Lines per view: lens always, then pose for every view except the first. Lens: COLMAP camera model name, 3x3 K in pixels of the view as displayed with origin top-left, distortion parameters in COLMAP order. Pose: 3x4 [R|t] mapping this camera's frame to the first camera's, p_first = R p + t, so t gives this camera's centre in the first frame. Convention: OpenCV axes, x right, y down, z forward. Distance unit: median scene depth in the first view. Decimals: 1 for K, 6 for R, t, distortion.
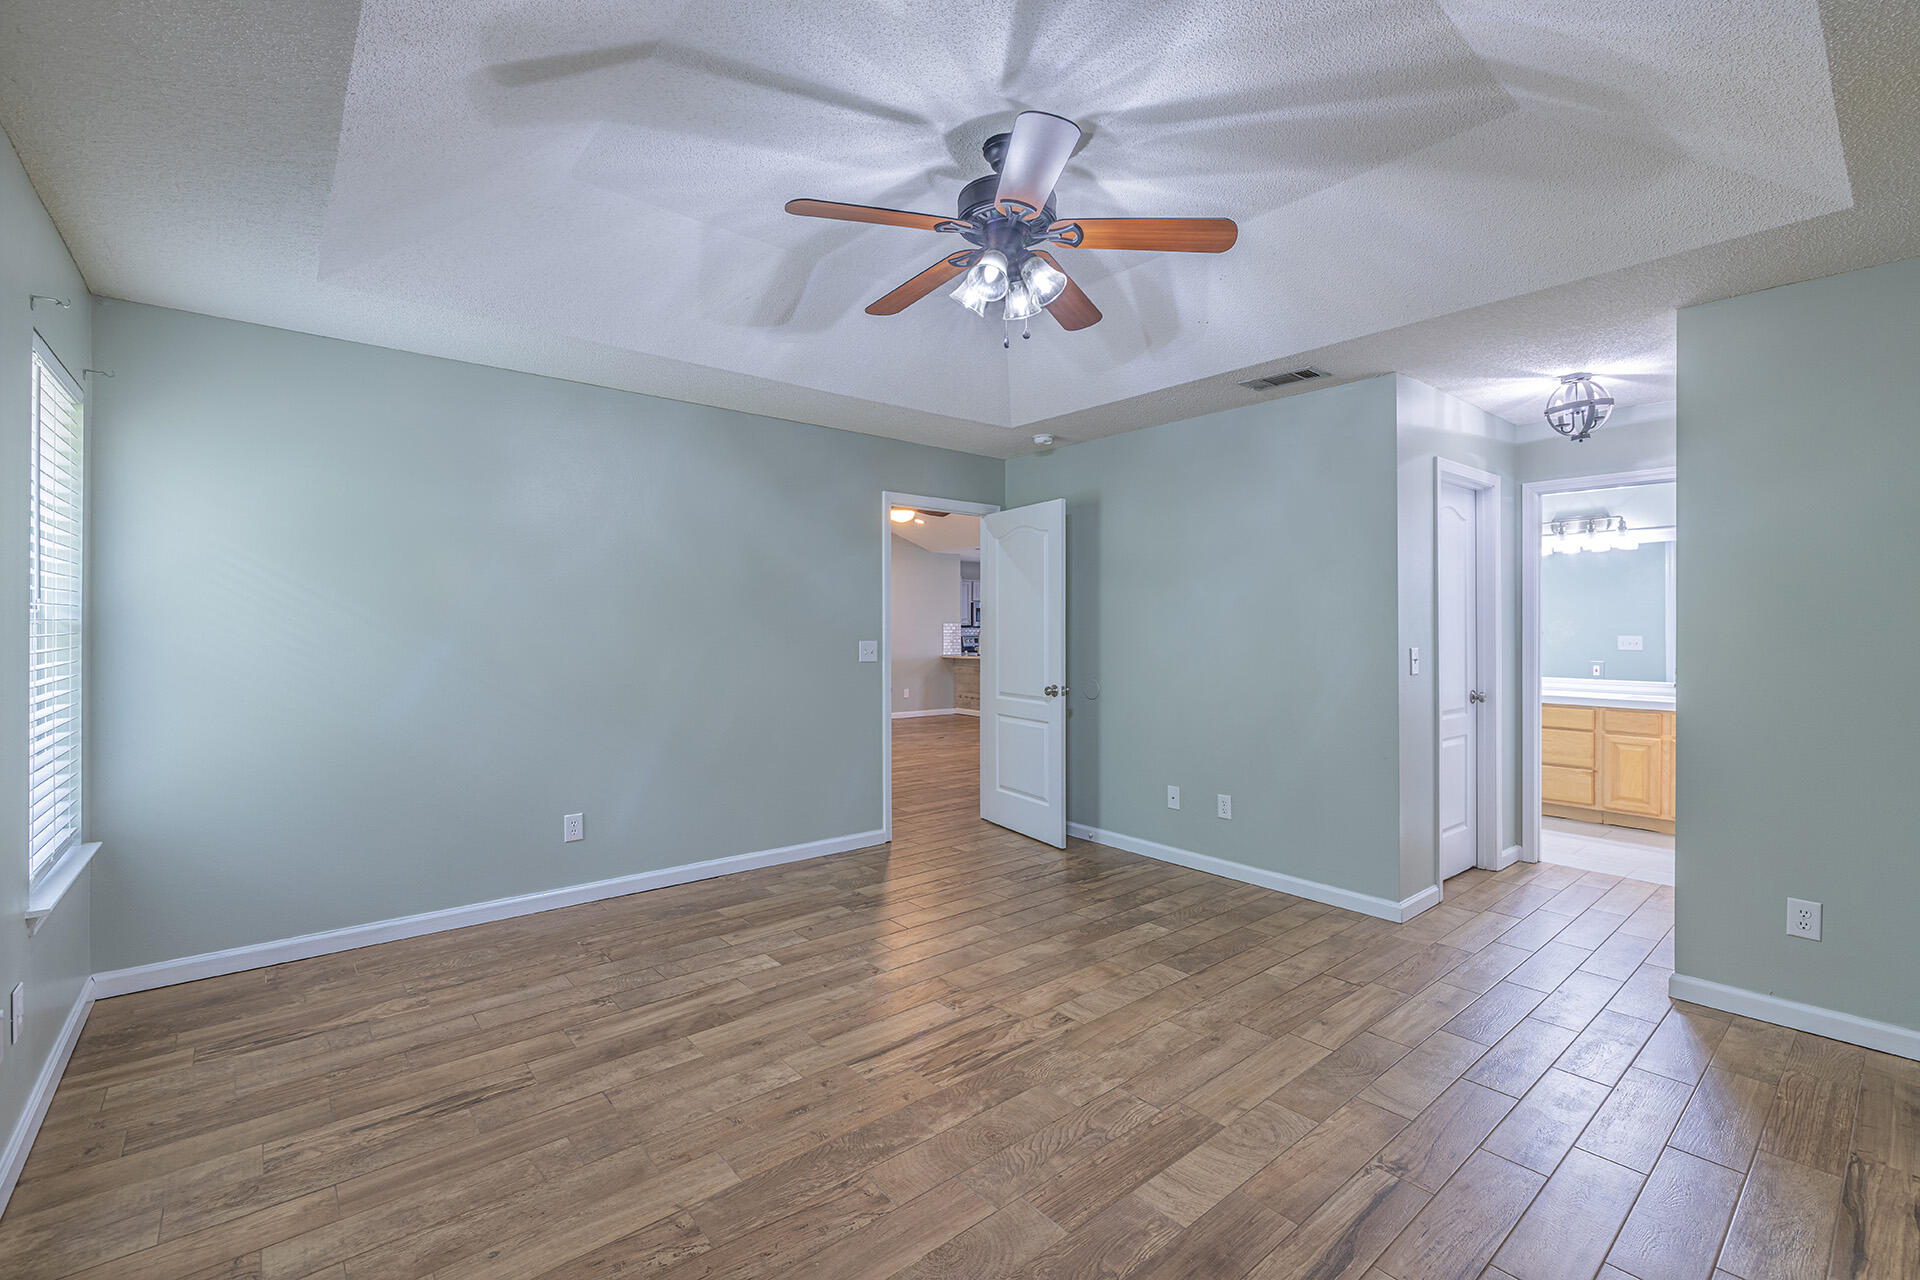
lens RADIAL K [[835.3, 0, 959.7], [0, 835.3, 633.2], [0, 0, 1]] dist [-0.000987, -0.001316]
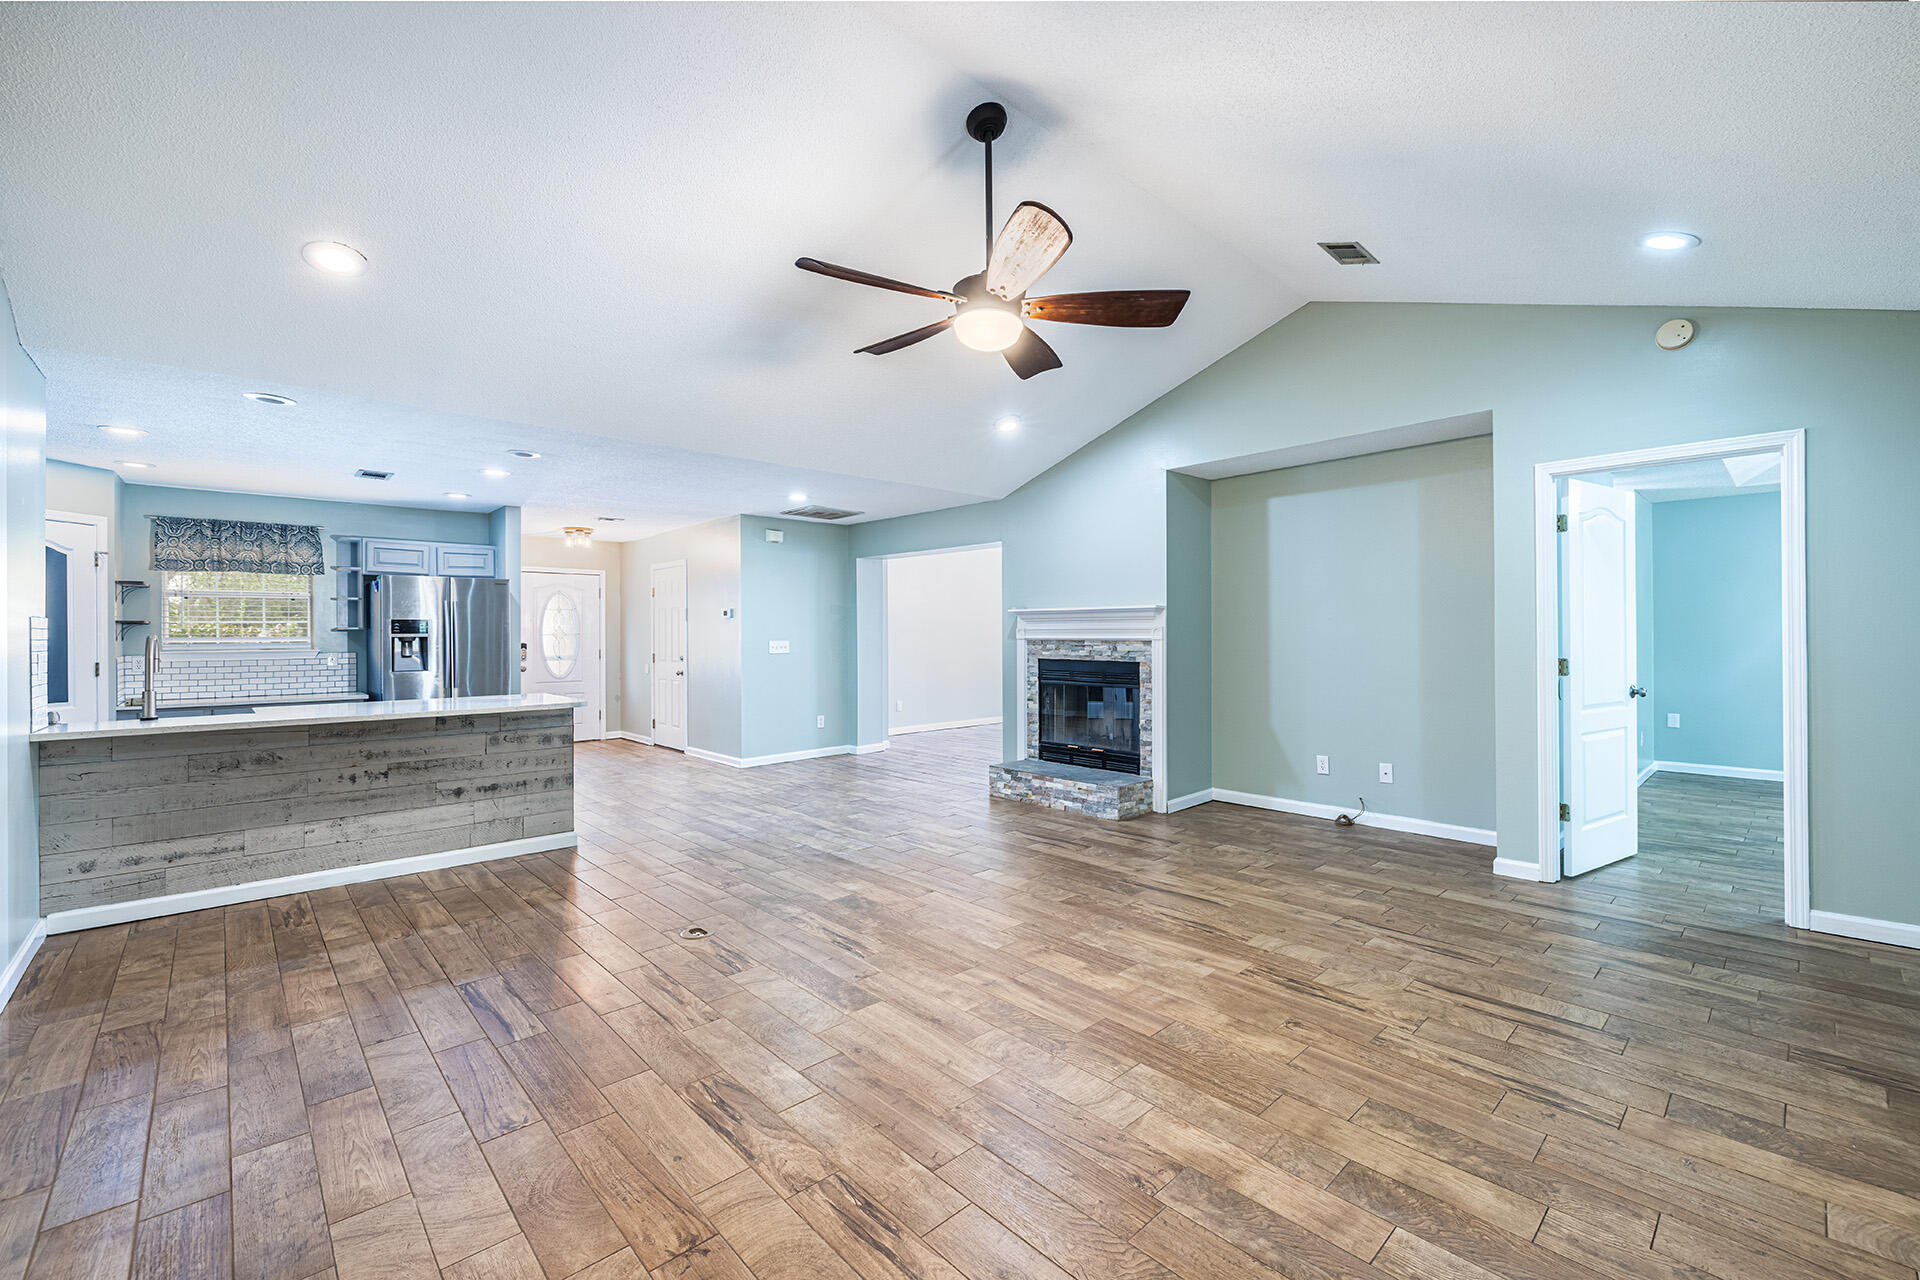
lens RADIAL K [[835.3, 0, 949.6], [0, 835.3, 636.1], [0, 0, 1]] dist [-0.000987, -0.001316]
pose [[0.014882, 0.001655, -0.999888, 0.352497], [-0.008768, 0.999960, 0.001524, 0.005778], [0.999851, 0.008744, 0.014896, 0.222618]]
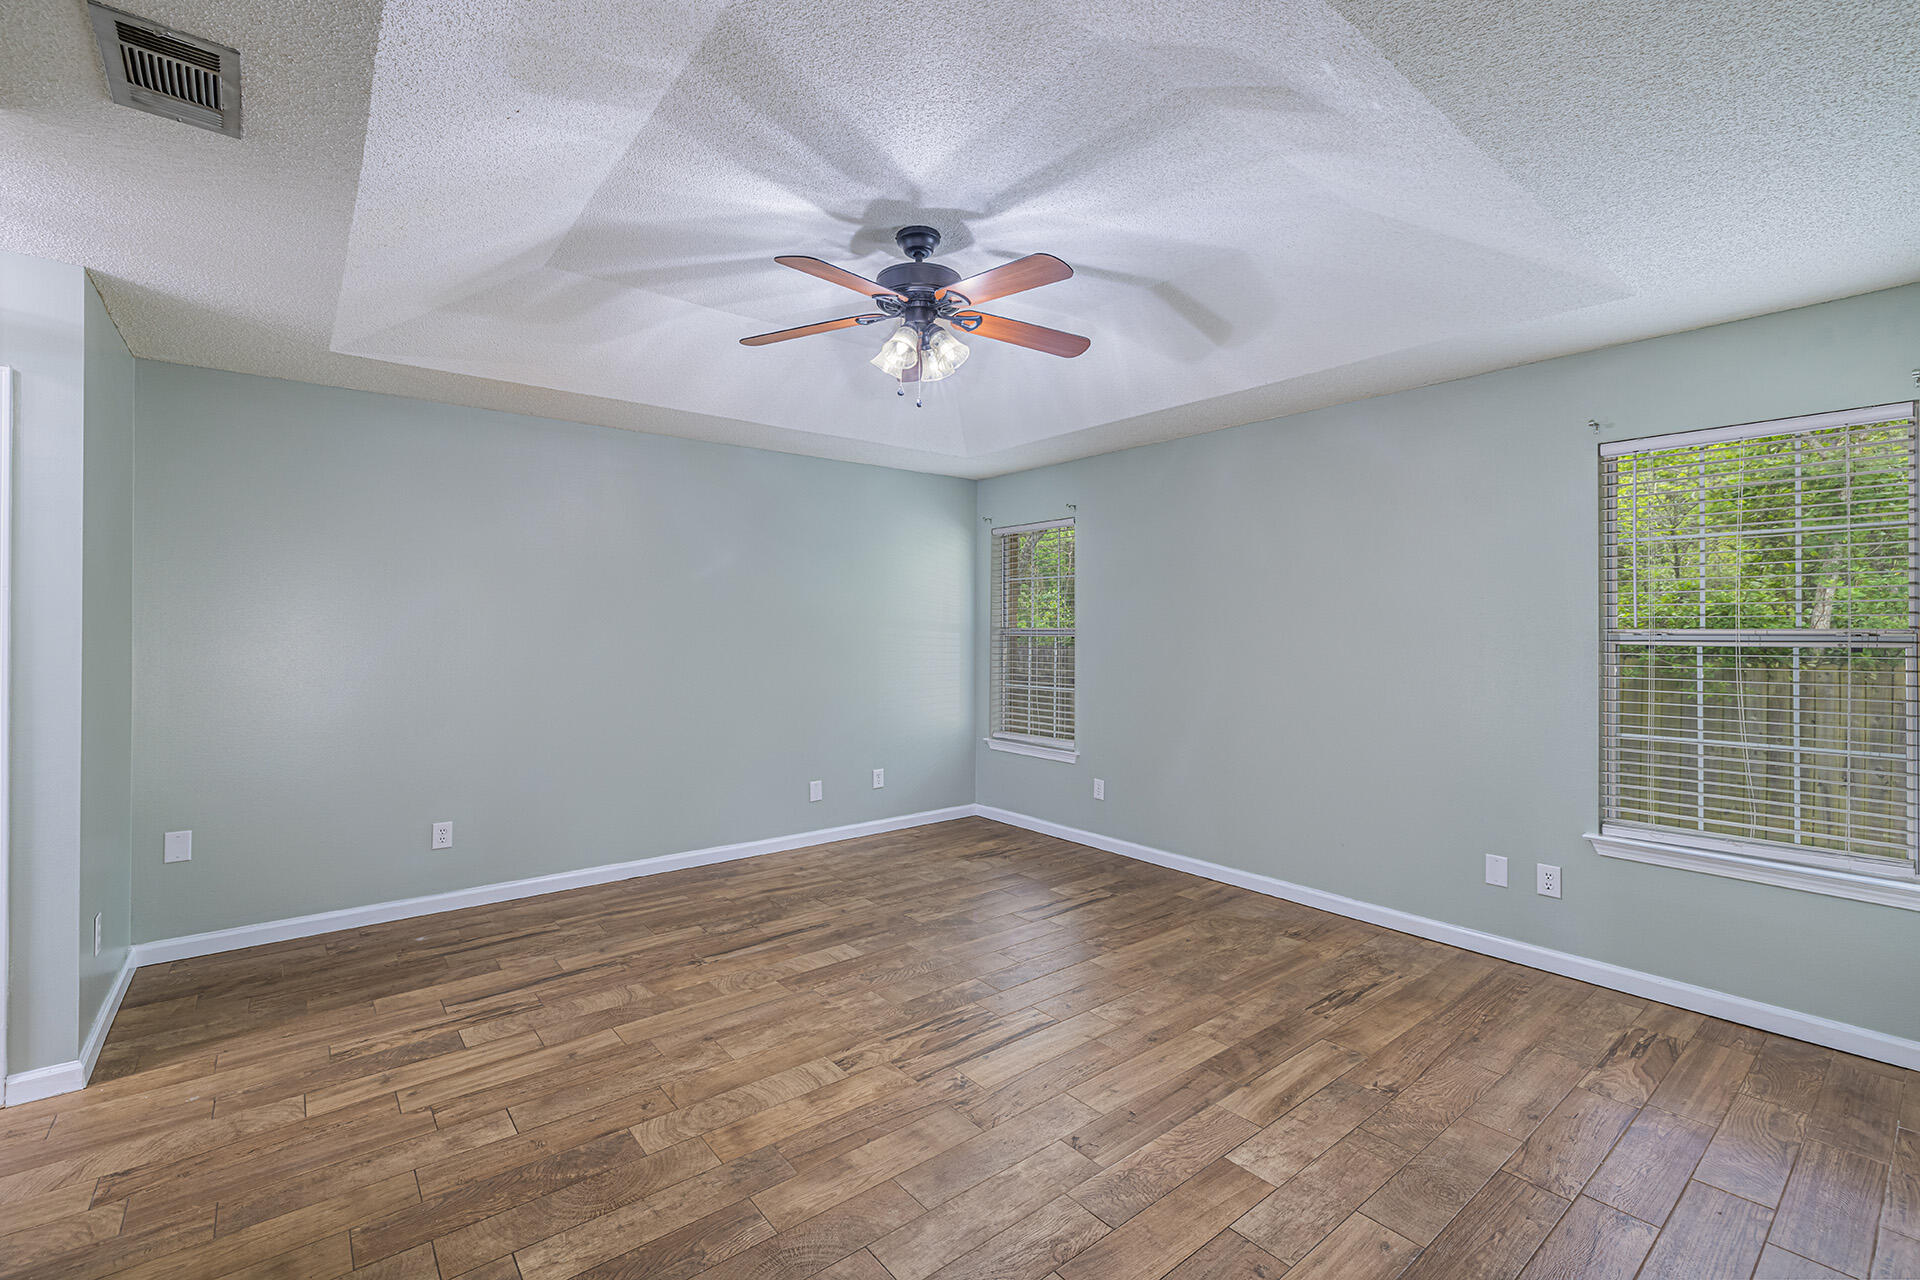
lens RADIAL K [[835.3, 0, 954.1], [0, 835.3, 631.0], [0, 0, 1]] dist [-0.000987, -0.001316]
pose [[-0.999704, -0.003997, 0.023988, -0.018426], [-0.003690, 0.999911, 0.012822, -0.027883], [-0.024038, 0.012729, -0.999630, 2.016961]]
